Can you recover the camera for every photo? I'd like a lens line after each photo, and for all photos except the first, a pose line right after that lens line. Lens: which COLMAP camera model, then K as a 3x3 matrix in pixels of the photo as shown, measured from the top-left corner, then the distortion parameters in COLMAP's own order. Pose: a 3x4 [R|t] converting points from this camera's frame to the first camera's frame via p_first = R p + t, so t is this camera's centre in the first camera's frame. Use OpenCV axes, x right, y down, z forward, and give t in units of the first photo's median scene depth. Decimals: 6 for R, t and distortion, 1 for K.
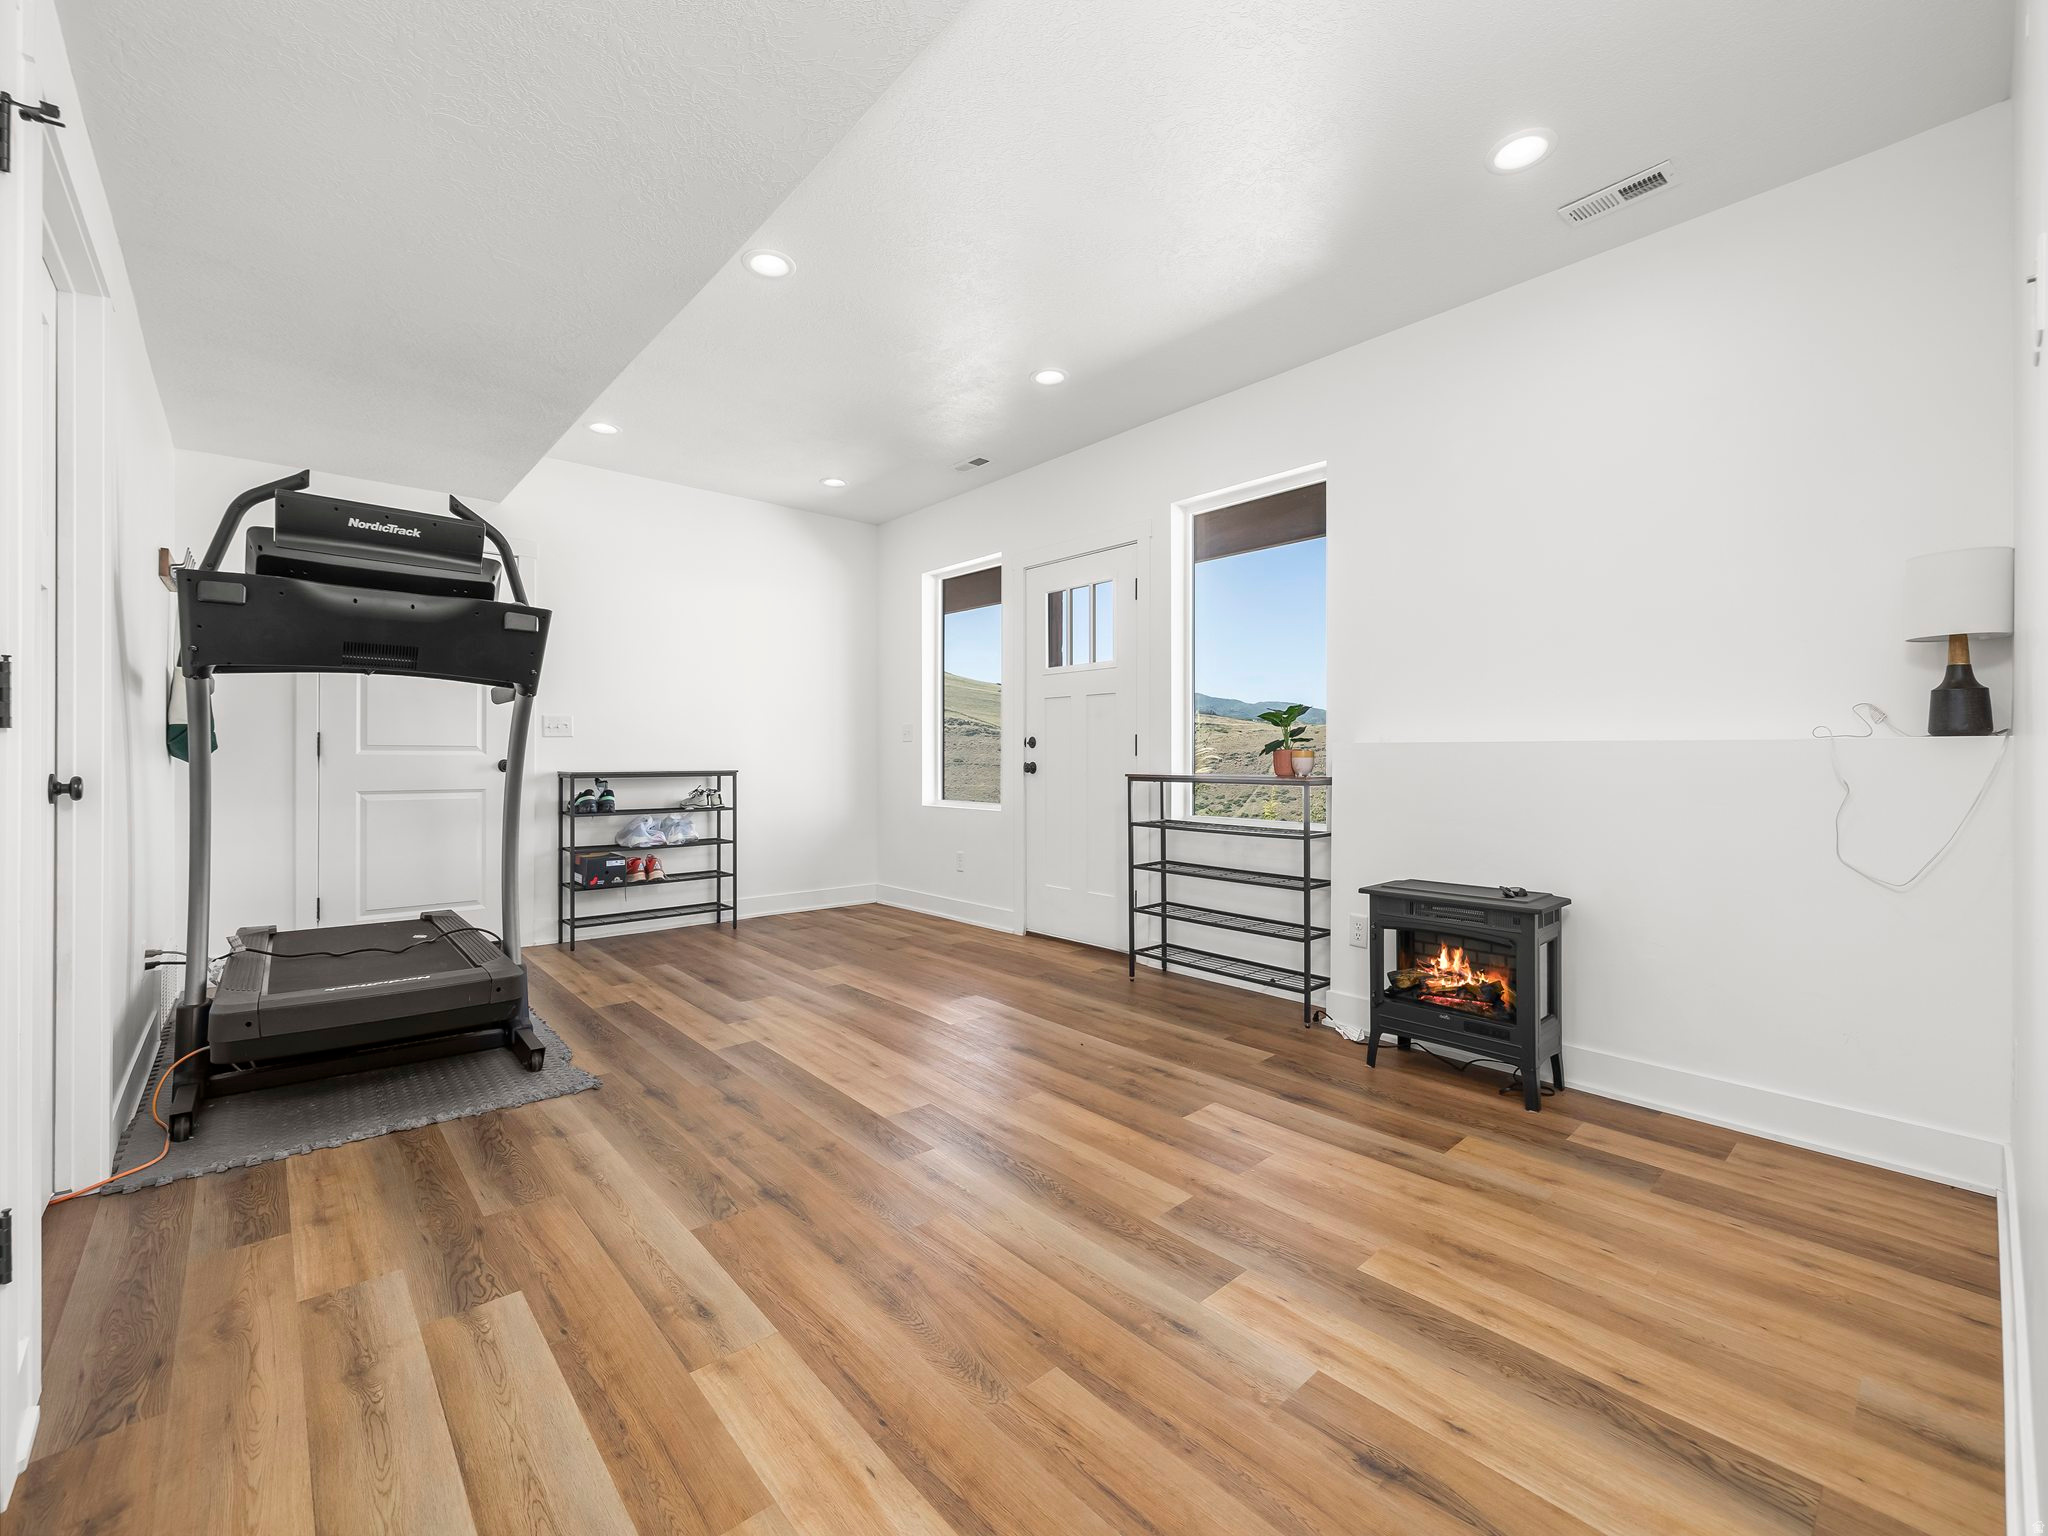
lens RADIAL K [[862.0, 0, 1018.8], [0, 862.0, 776.8], [0, 0, 1]] dist [-0.003429, -0.000706]
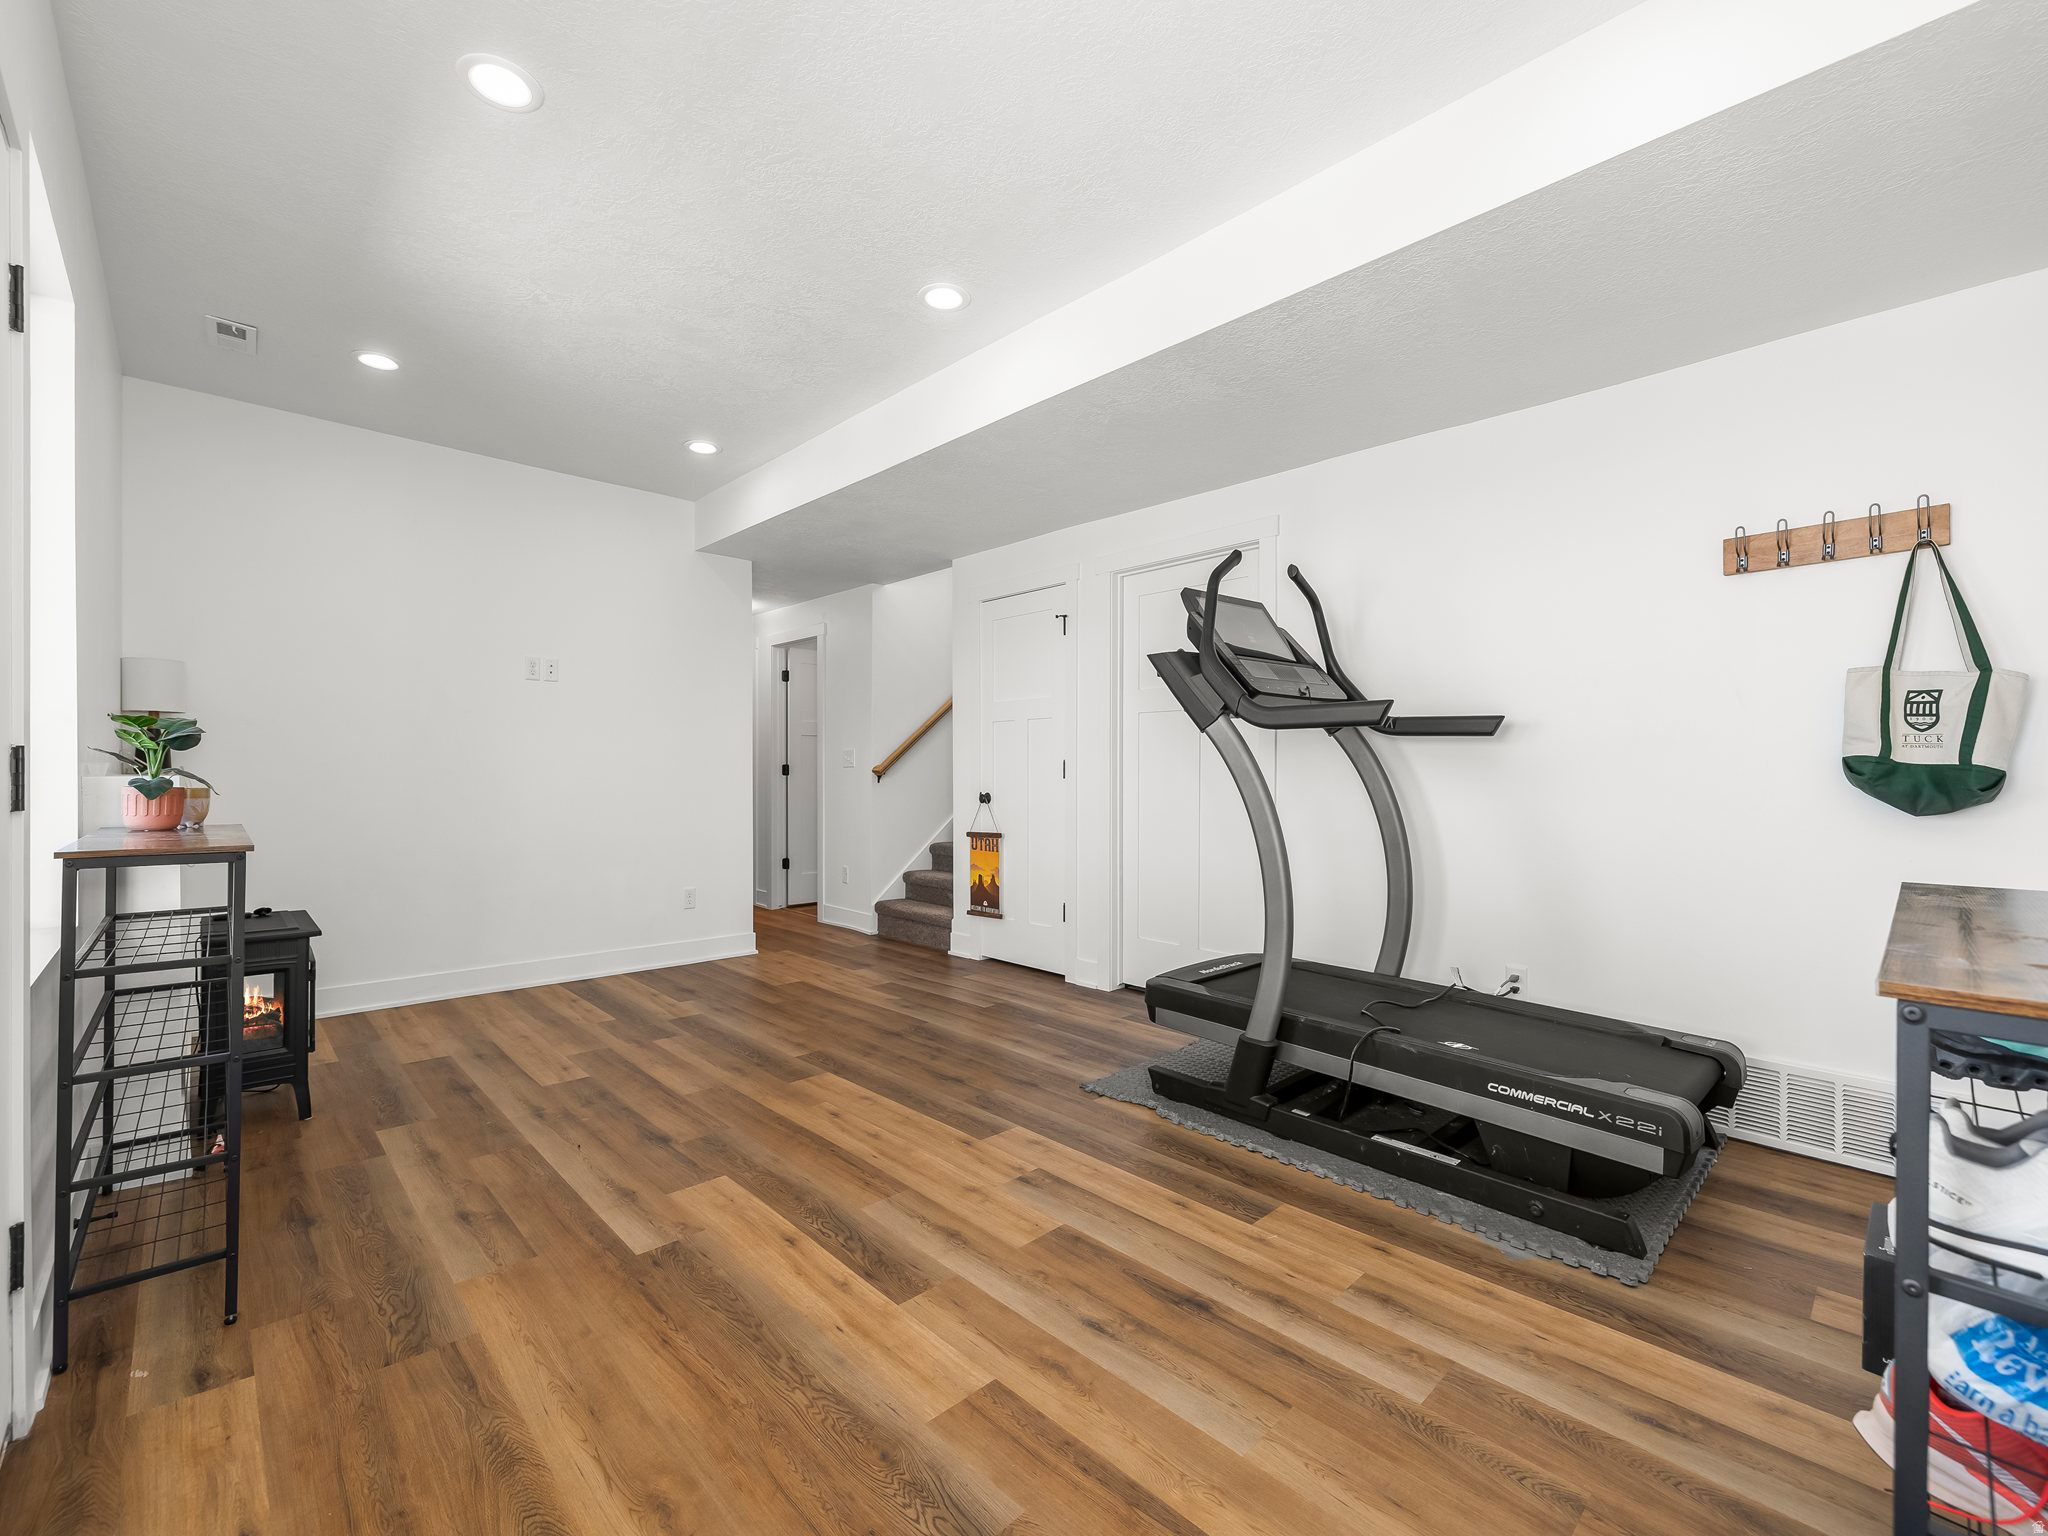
lens RADIAL K [[862.0, 0, 1018.8], [0, 862.0, 776.8], [0, 0, 1]] dist [-0.003429, -0.000706]
pose [[-0.999345, -0.005116, -0.035822, -0.370584], [-0.006266, 0.999466, 0.032078, -0.081950], [0.035638, 0.032281, -0.998843, 2.155418]]
